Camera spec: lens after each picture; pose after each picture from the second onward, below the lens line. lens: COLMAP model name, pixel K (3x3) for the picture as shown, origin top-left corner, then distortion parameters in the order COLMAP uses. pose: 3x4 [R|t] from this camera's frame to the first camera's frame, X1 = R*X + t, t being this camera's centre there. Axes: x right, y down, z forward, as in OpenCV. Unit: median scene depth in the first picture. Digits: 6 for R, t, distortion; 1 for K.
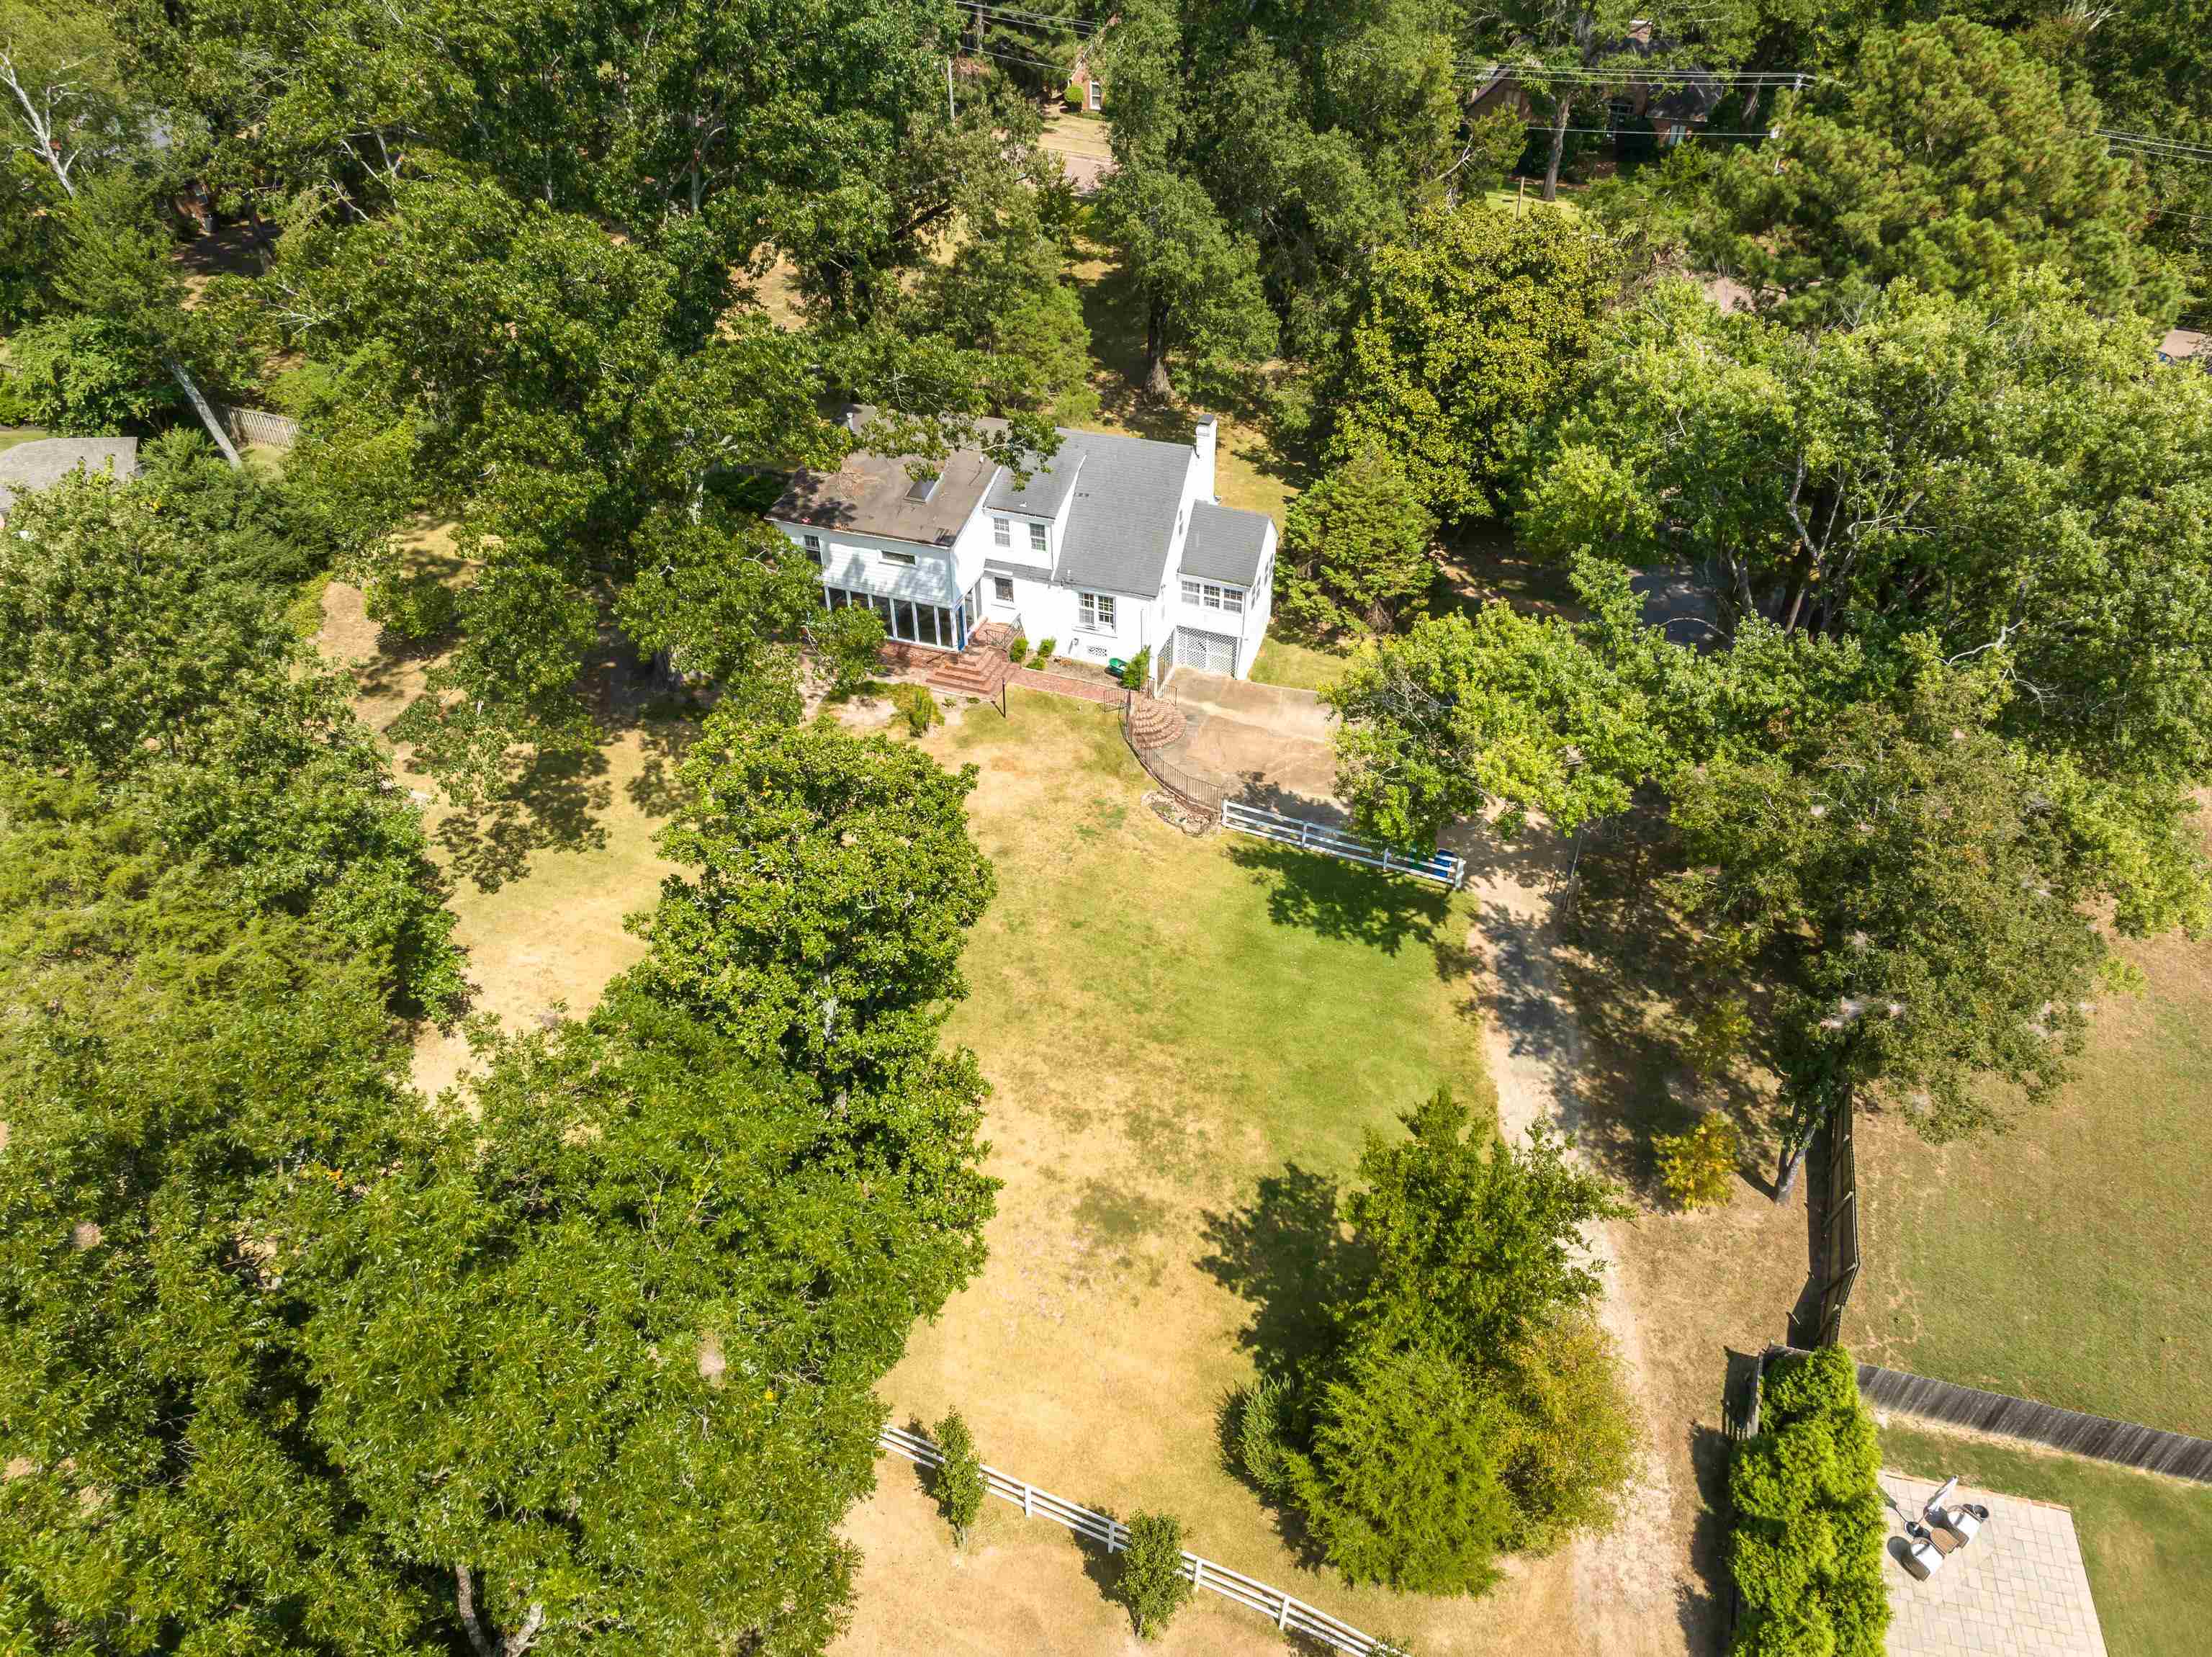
lens RADIAL K [[1536.9, 0, 1104.4], [0, 1536.9, 802.4], [0, 0, 1]] dist [-0.023673, 0.003393]
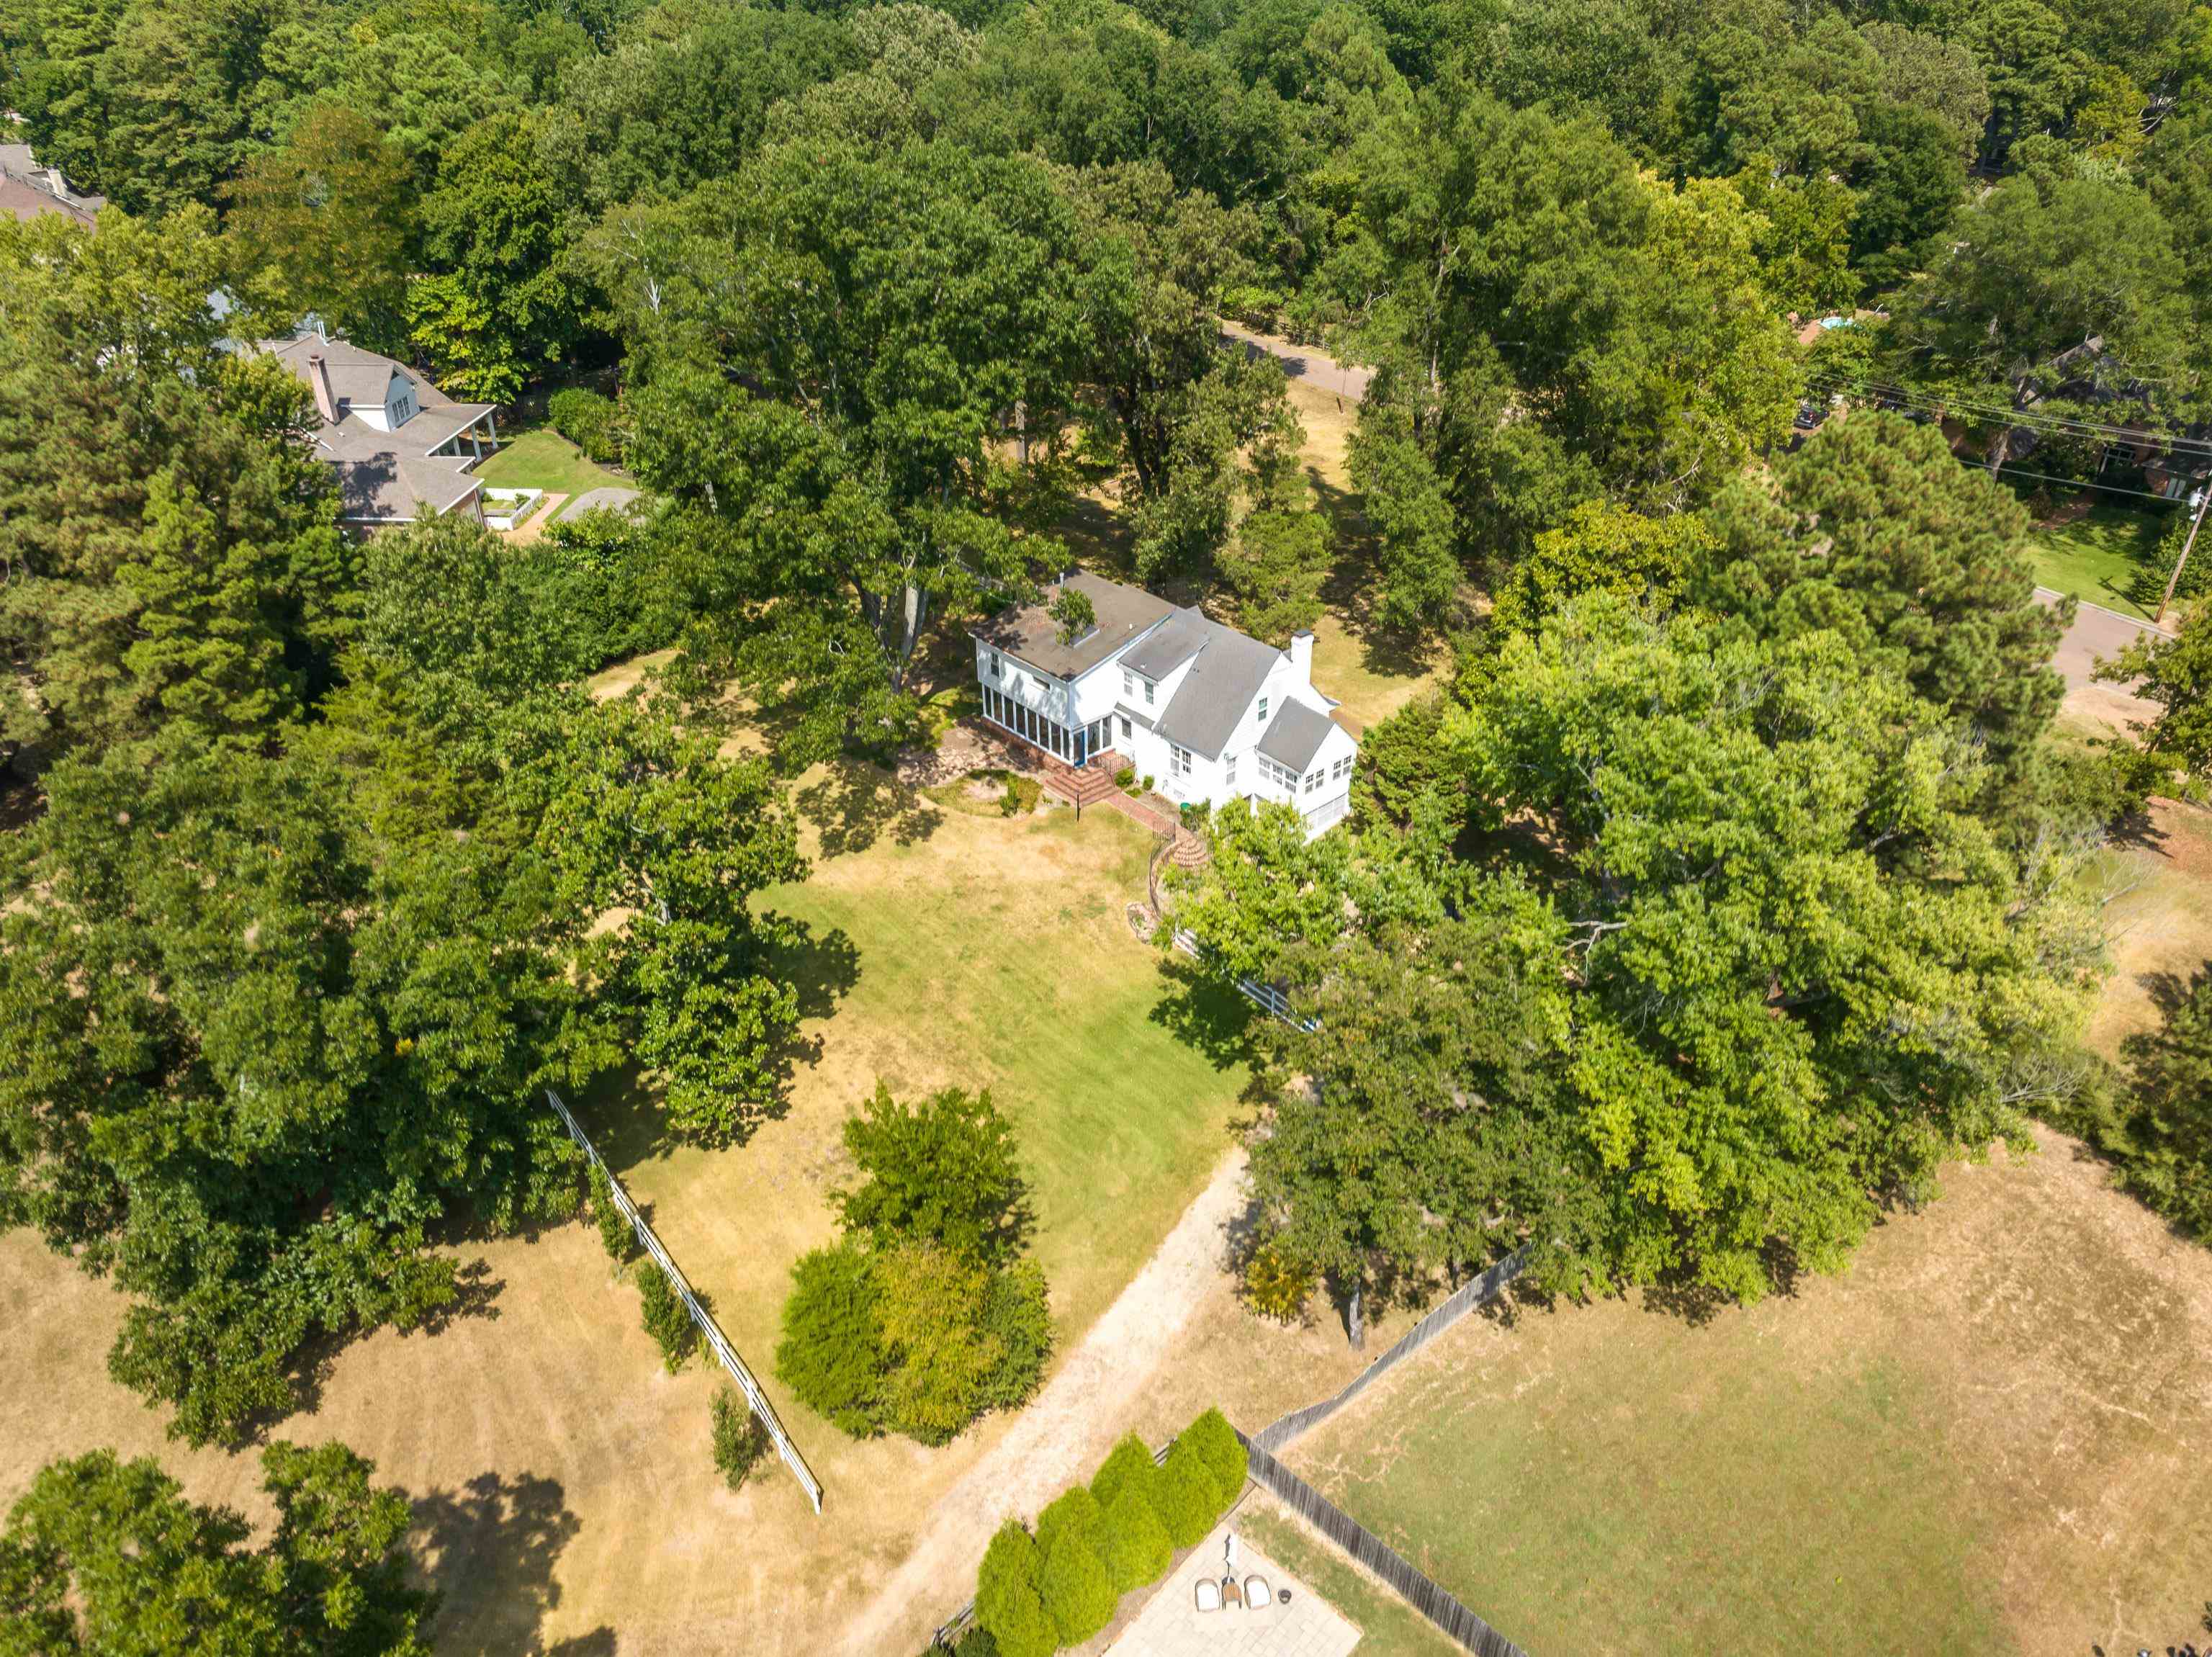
lens RADIAL K [[1536.9, 0, 1145.9], [0, 1536.9, 811.6], [0, 0, 1]] dist [-0.023673, 0.003393]
pose [[0.880445, 0.253126, -0.400928, 0.479889], [-0.297287, 0.953431, -0.050897, -0.014493], [0.369373, 0.164003, 0.914695, -0.140117]]
